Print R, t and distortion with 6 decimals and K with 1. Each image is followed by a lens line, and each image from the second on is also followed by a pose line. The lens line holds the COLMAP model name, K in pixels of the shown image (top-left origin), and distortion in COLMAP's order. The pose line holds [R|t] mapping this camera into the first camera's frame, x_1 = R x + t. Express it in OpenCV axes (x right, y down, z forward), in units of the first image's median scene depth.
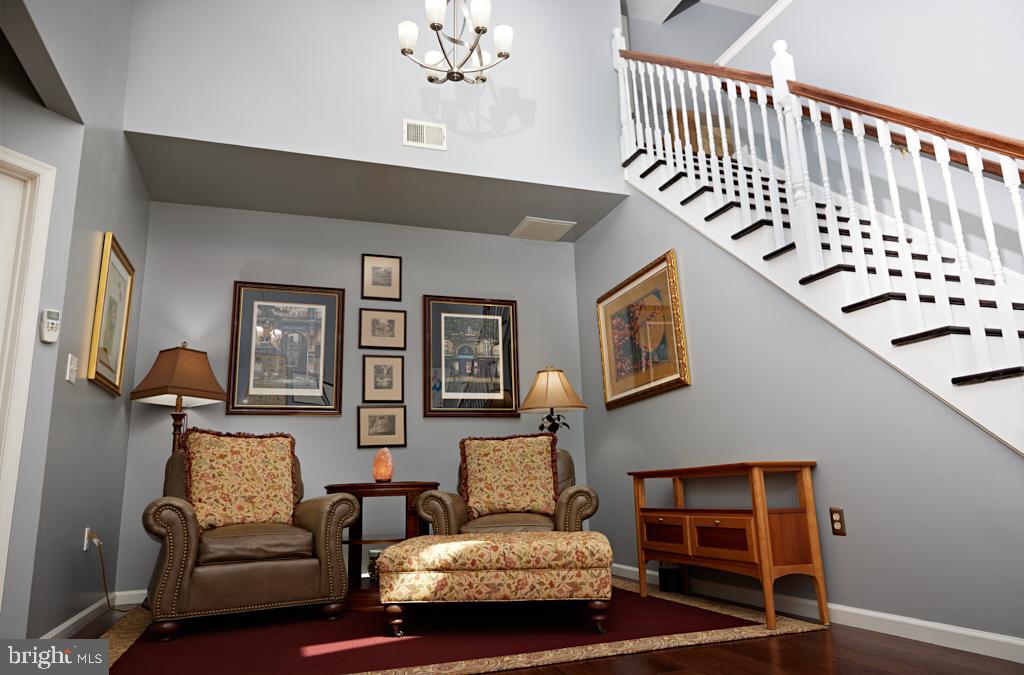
lens RADIAL K [[671.5, 0, 512.0], [0, 671.5, 338.0], [0, 0, 1]] dist [-0.009492, 0.008660]
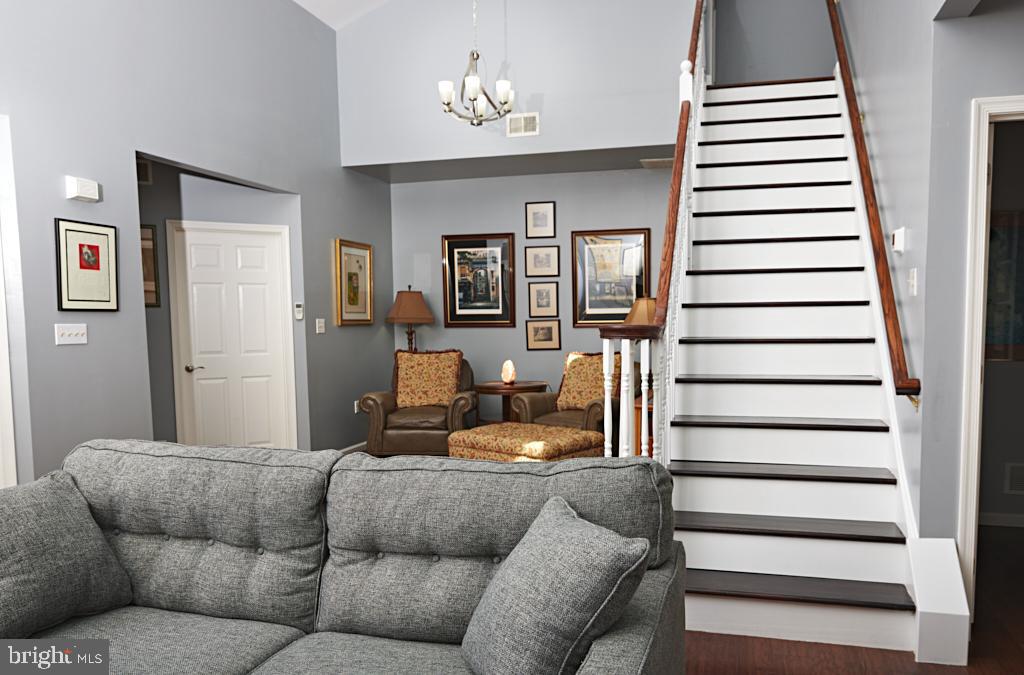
lens RADIAL K [[757.9, 0, 546.6], [0, 757.9, 380.5], [0, 0, 1]] dist [0.001371, 0.001158]
pose [[0.828000, 0.070016, -0.556340, 0.810536], [0.108905, 0.953200, 0.282045, -0.257124], [0.550051, -0.294121, 0.781625, -0.282141]]
